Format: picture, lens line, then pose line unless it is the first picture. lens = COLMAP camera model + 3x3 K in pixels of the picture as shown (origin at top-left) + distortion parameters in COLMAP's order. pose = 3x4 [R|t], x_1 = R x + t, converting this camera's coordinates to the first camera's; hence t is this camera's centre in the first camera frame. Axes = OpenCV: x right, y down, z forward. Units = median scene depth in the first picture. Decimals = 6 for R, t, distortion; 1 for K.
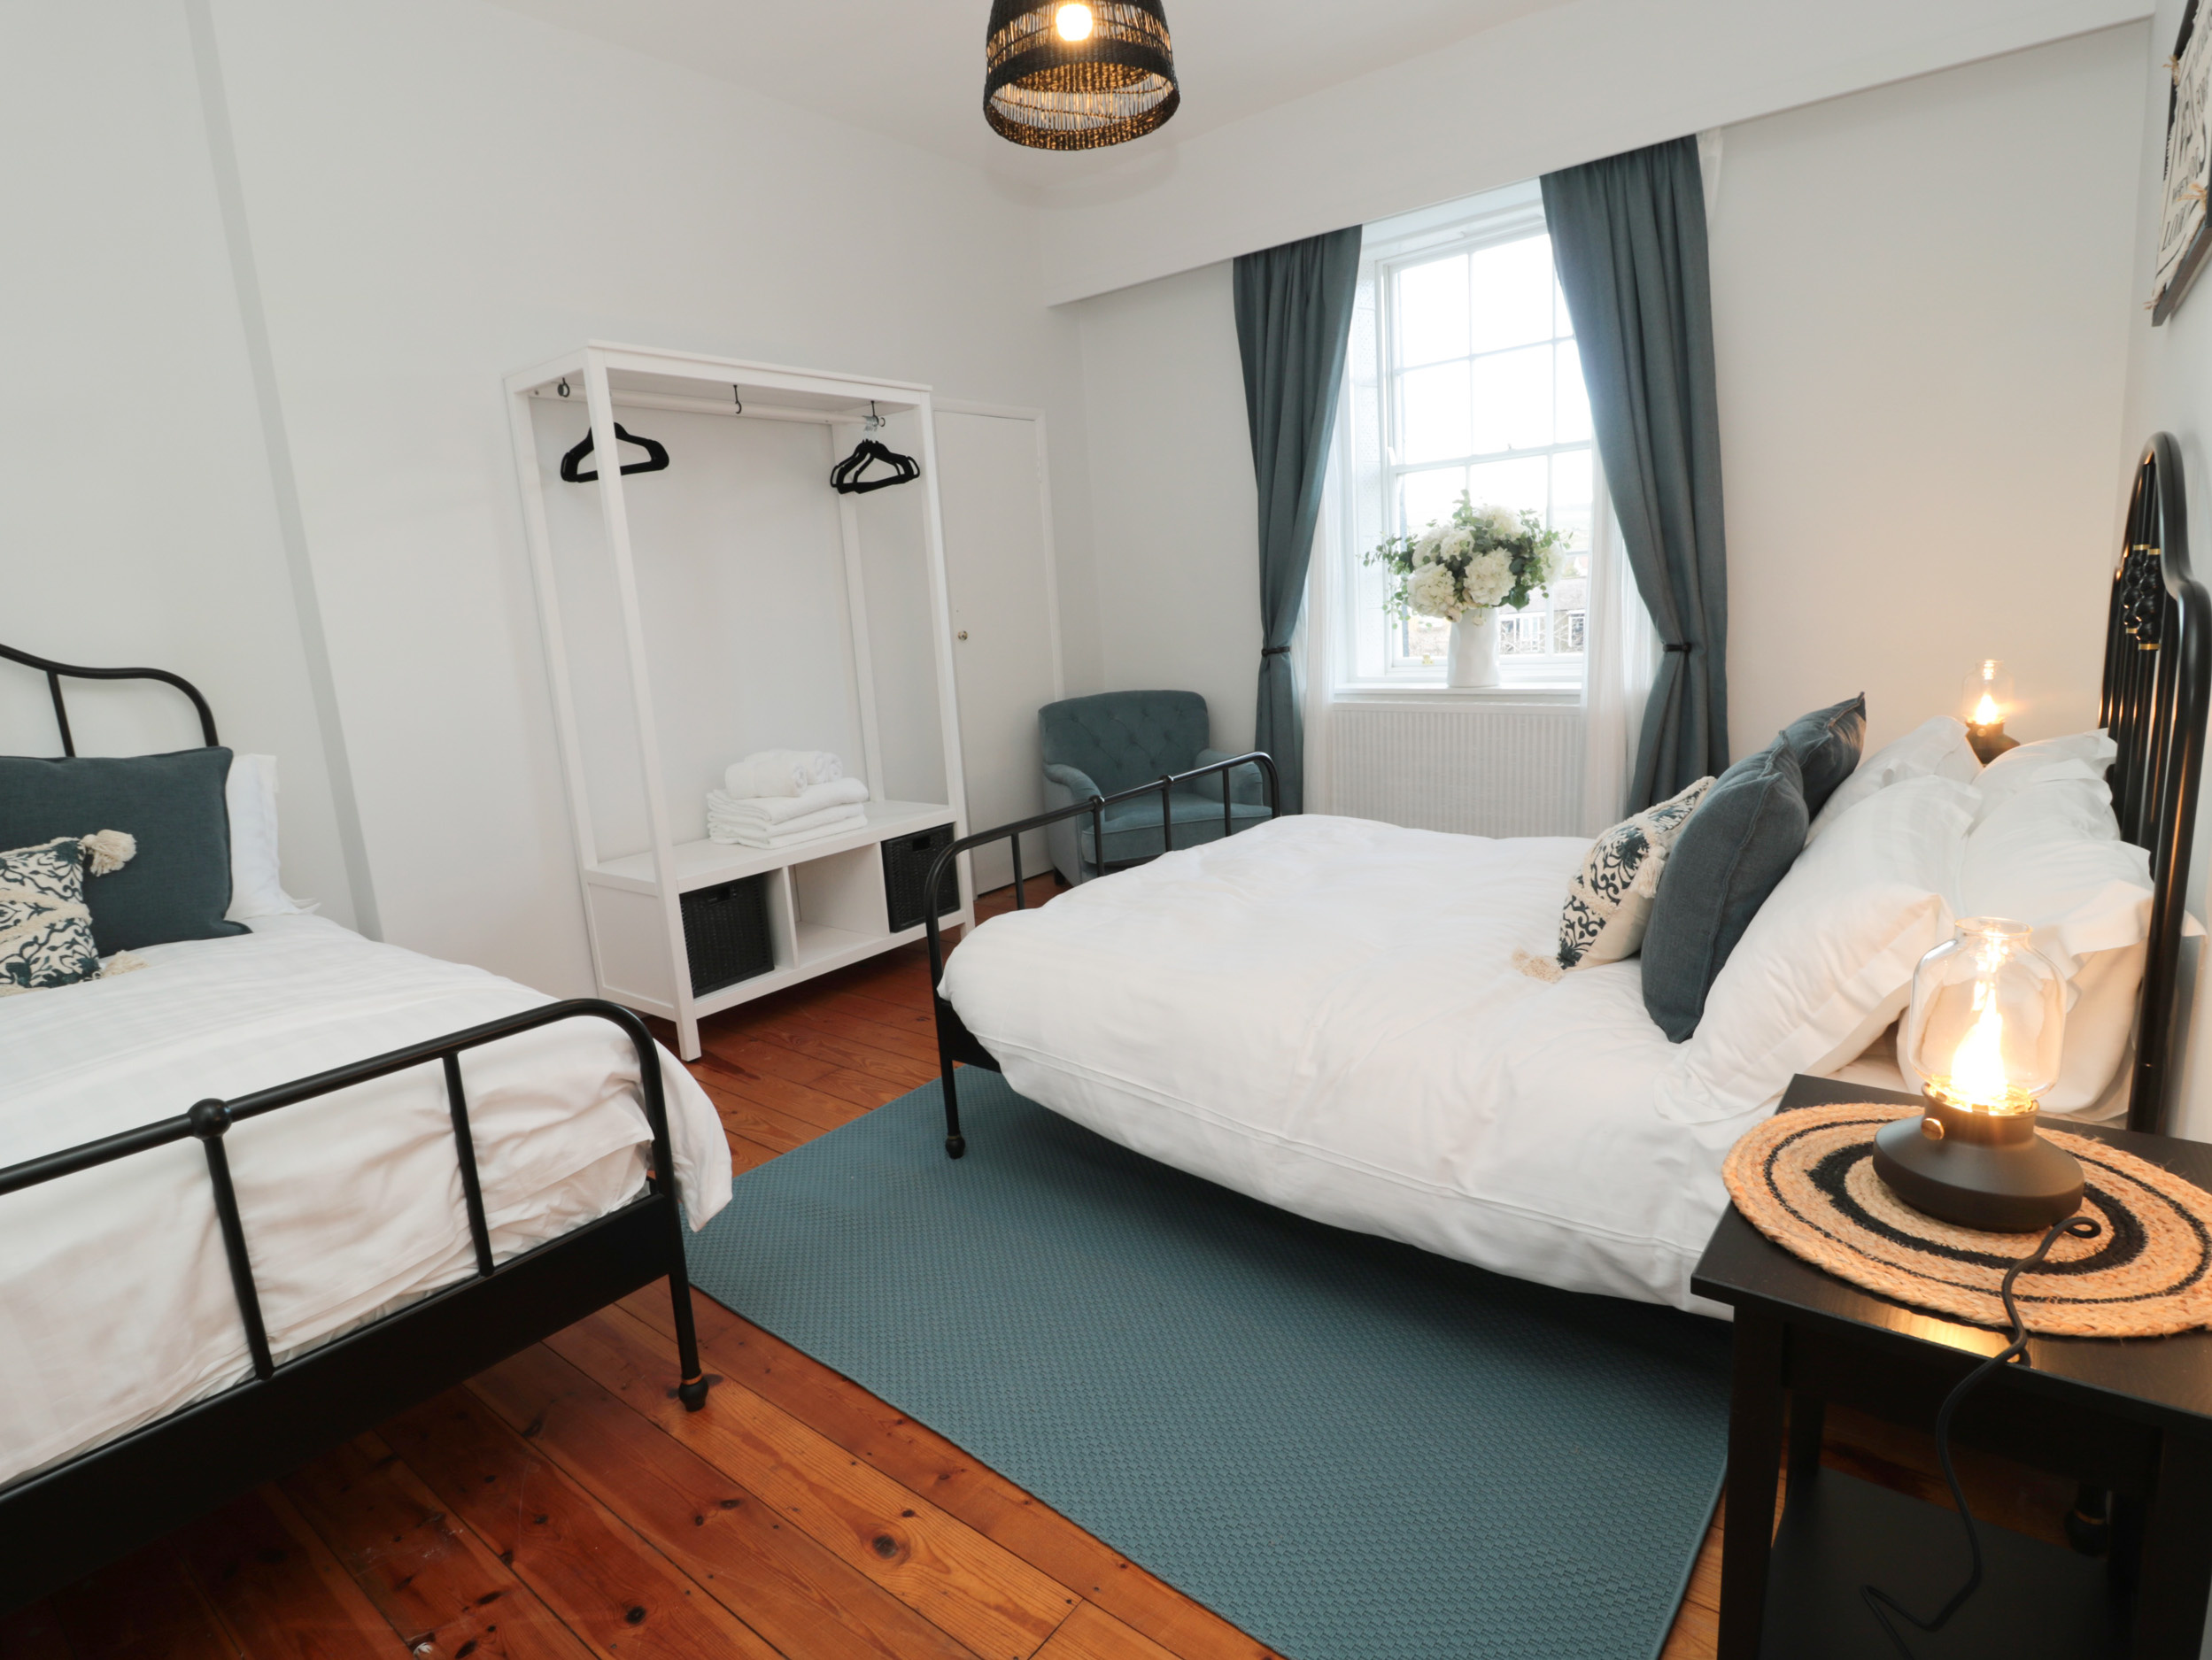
lens RADIAL K [[1147.3, 0, 1093.9], [0, 1147.3, 821.7], [0, 0, 1]] dist [0.001960, -0.017940]
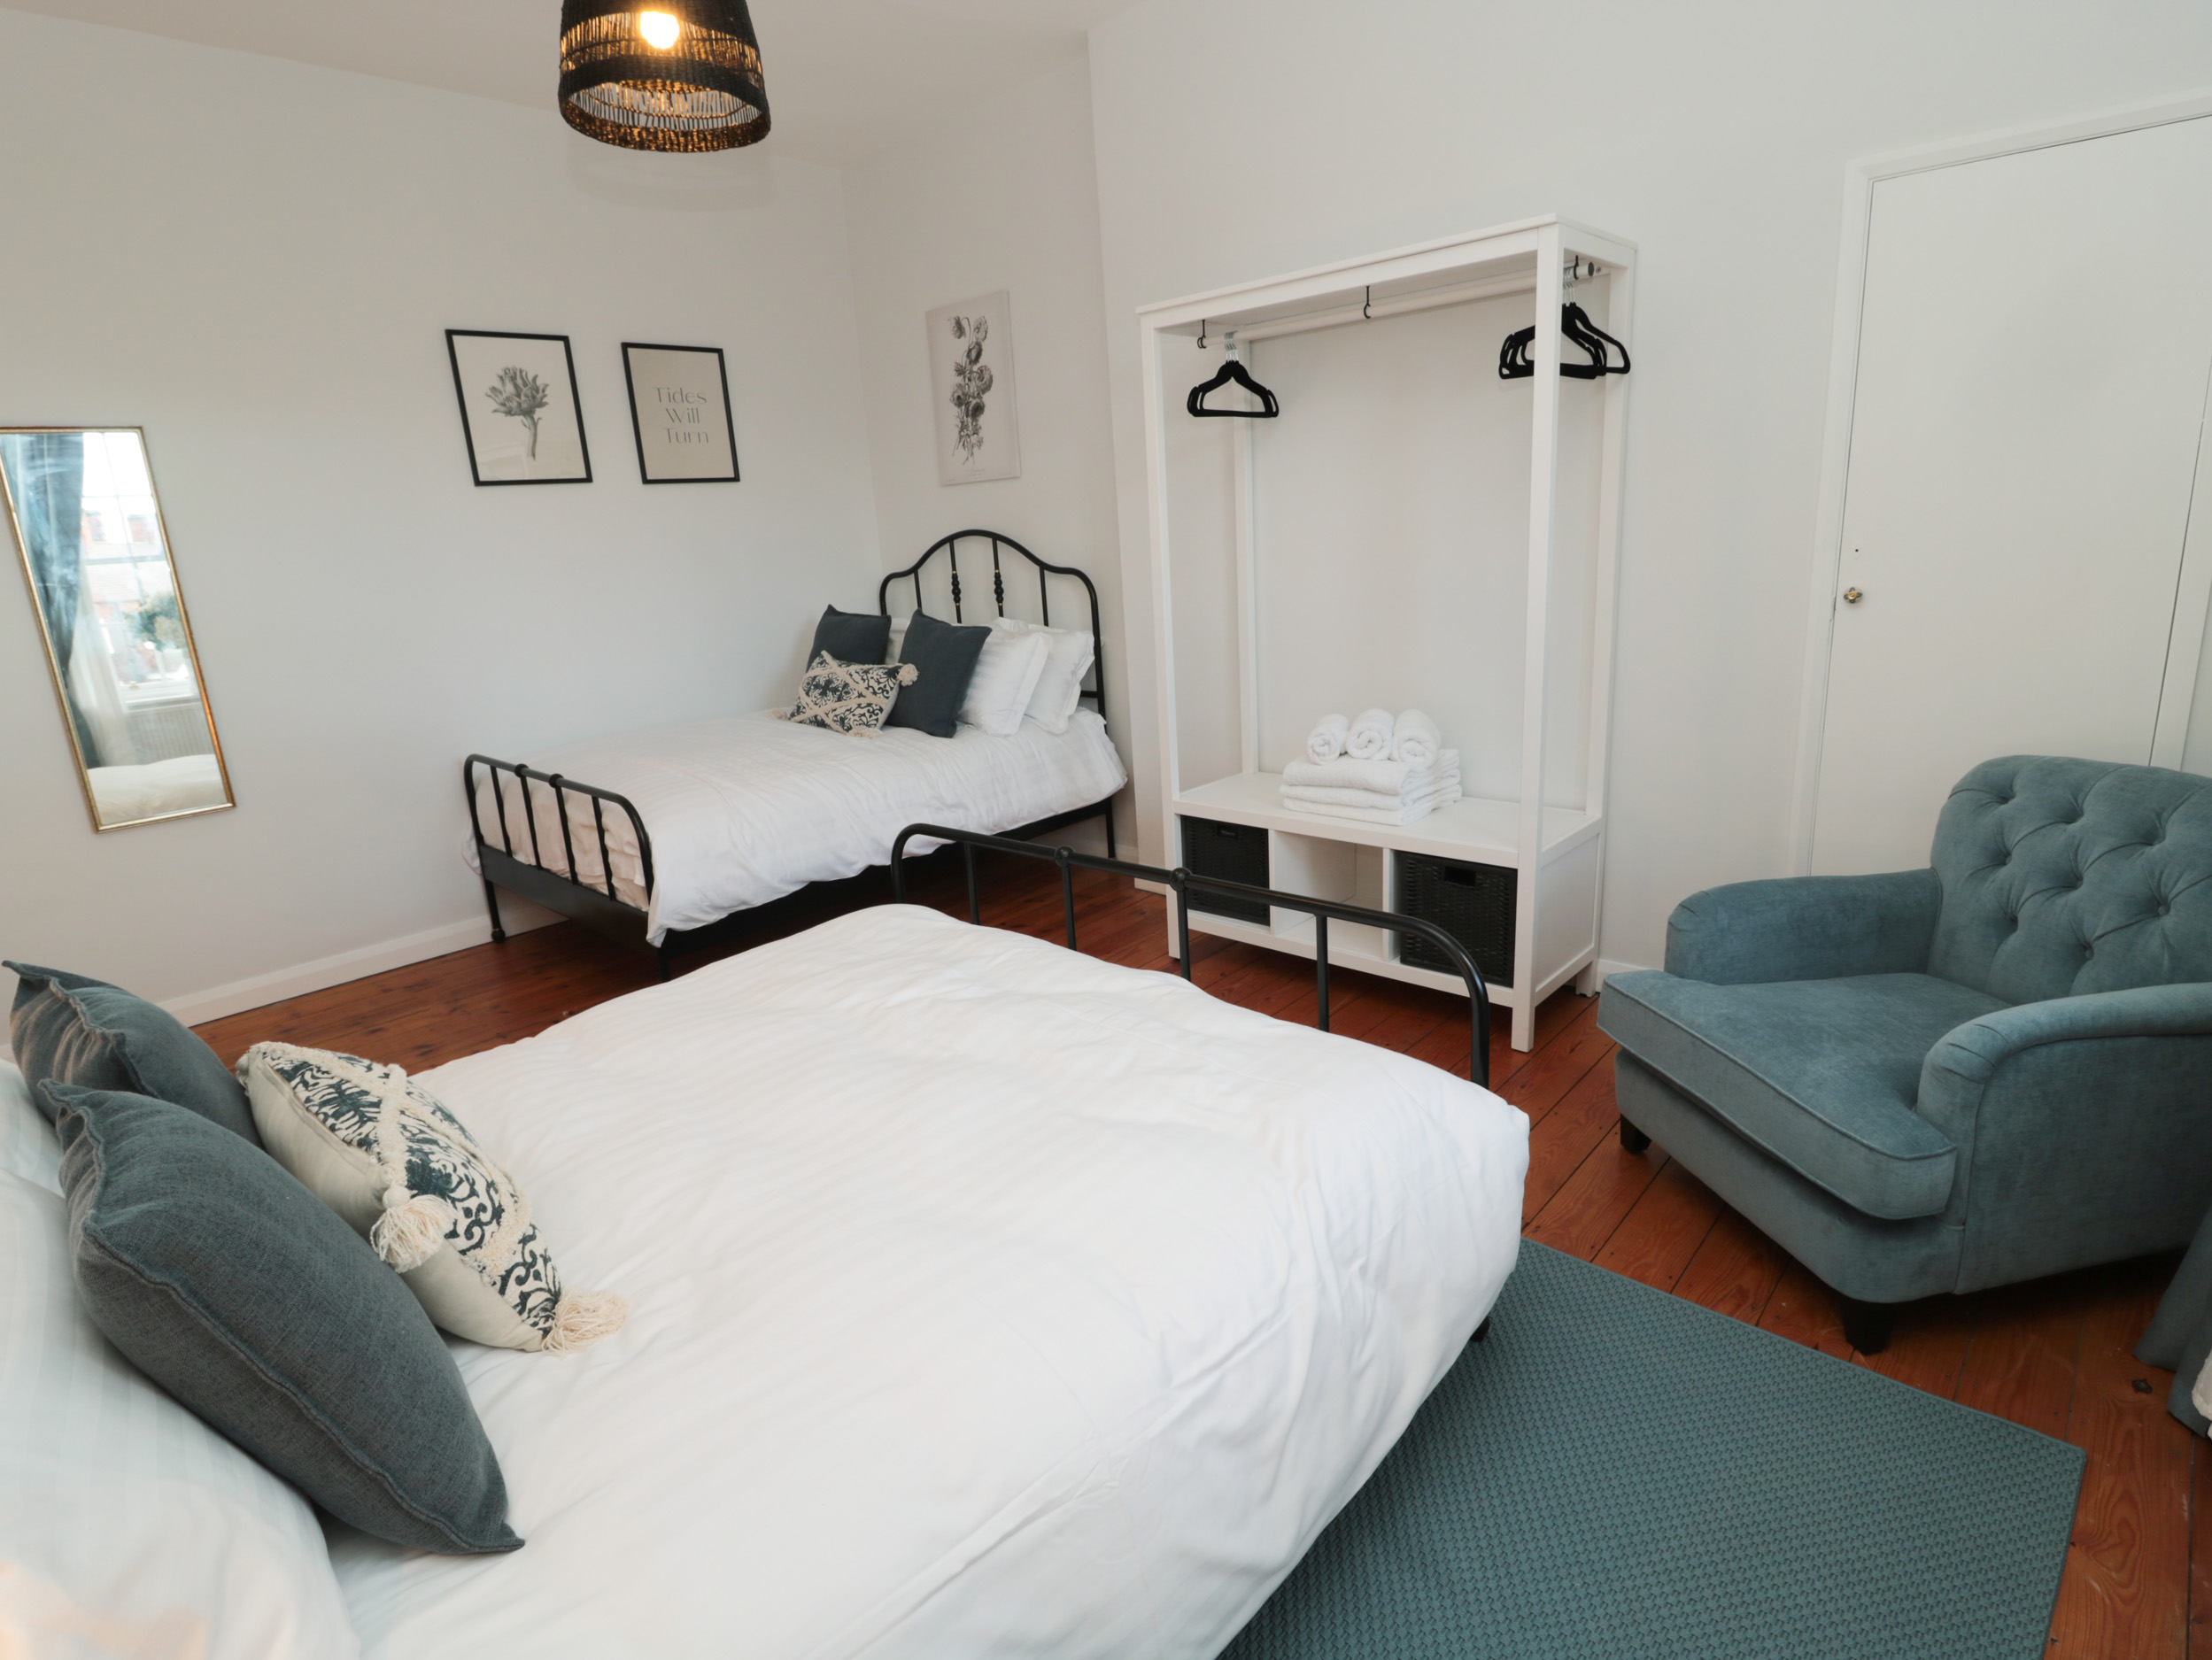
lens RADIAL K [[1147.3, 0, 1093.9], [0, 1147.3, 821.7], [0, 0, 1]] dist [0.001960, -0.017940]
pose [[-0.052790, 0.308370, -0.949801, 0.639316], [-0.137356, 0.939844, 0.312771, -0.245309], [0.989114, 0.146972, -0.007258, 0.876016]]
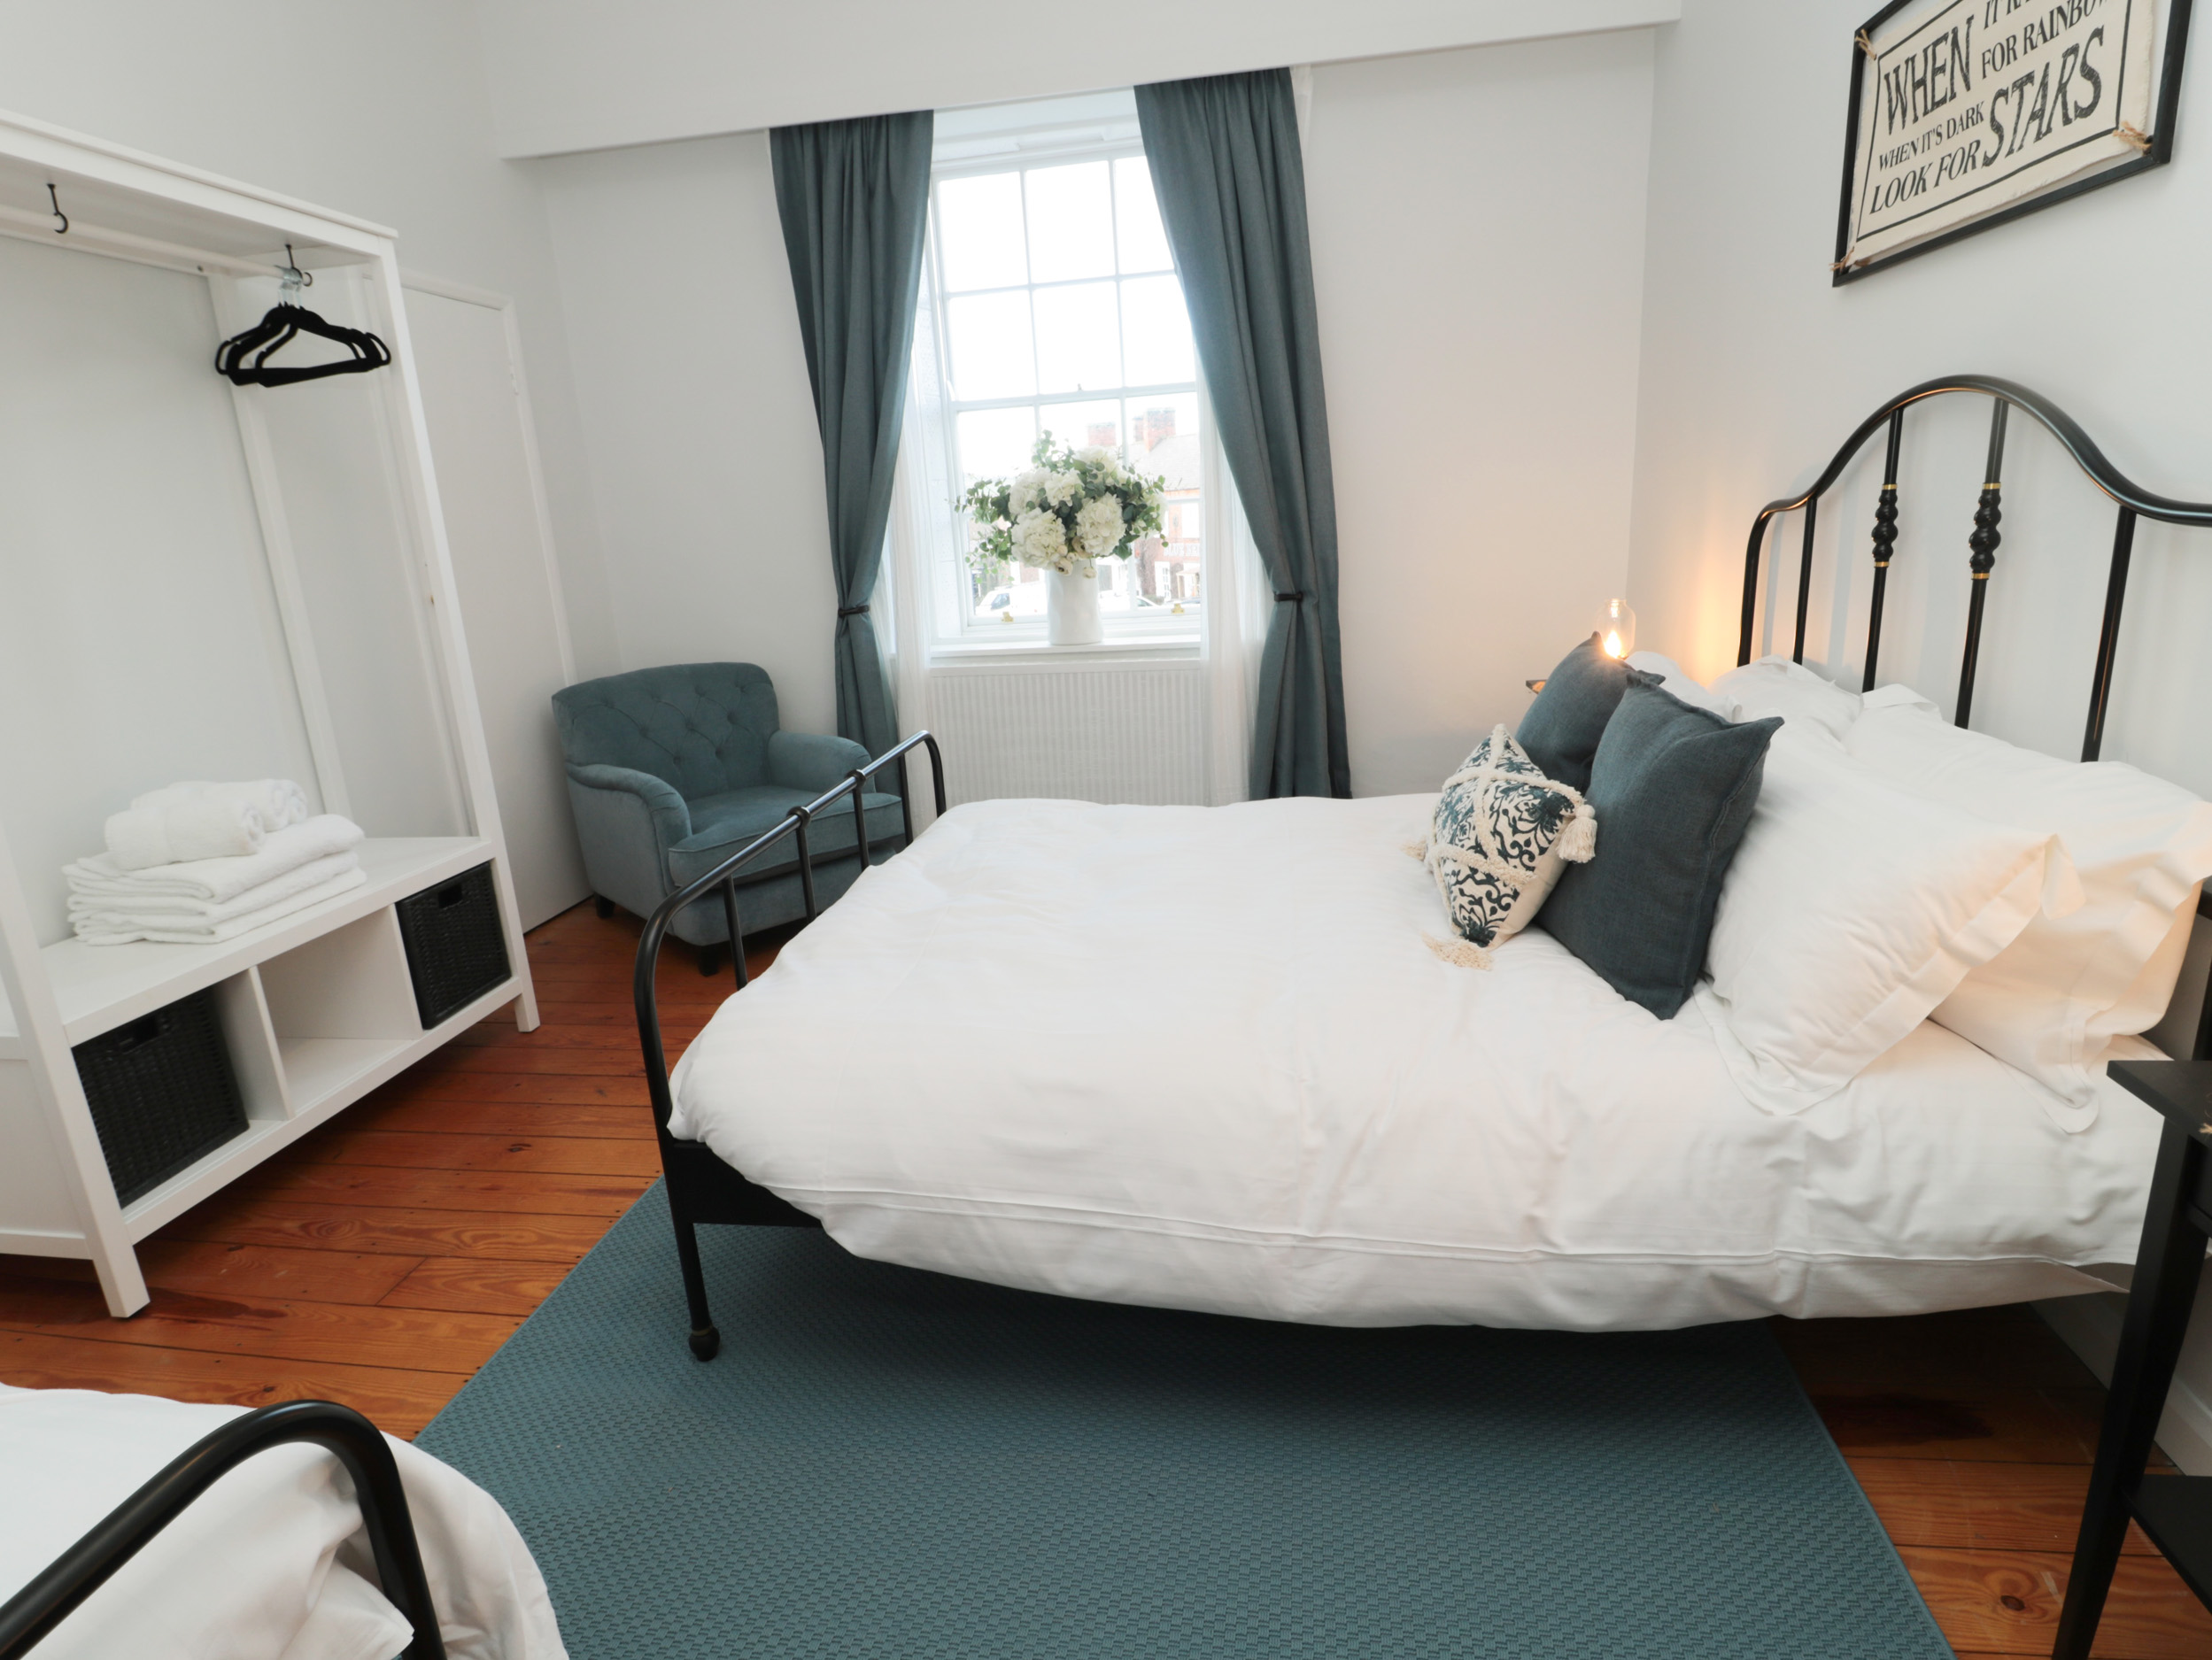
lens RADIAL K [[1147.3, 0, 1093.9], [0, 1147.3, 821.7], [0, 0, 1]] dist [0.001960, -0.017940]
pose [[0.865576, -0.111562, 0.488192, -0.169448], [0.096646, 0.993757, 0.055739, -0.031195], [-0.491362, -0.001065, 0.870955, 0.227526]]
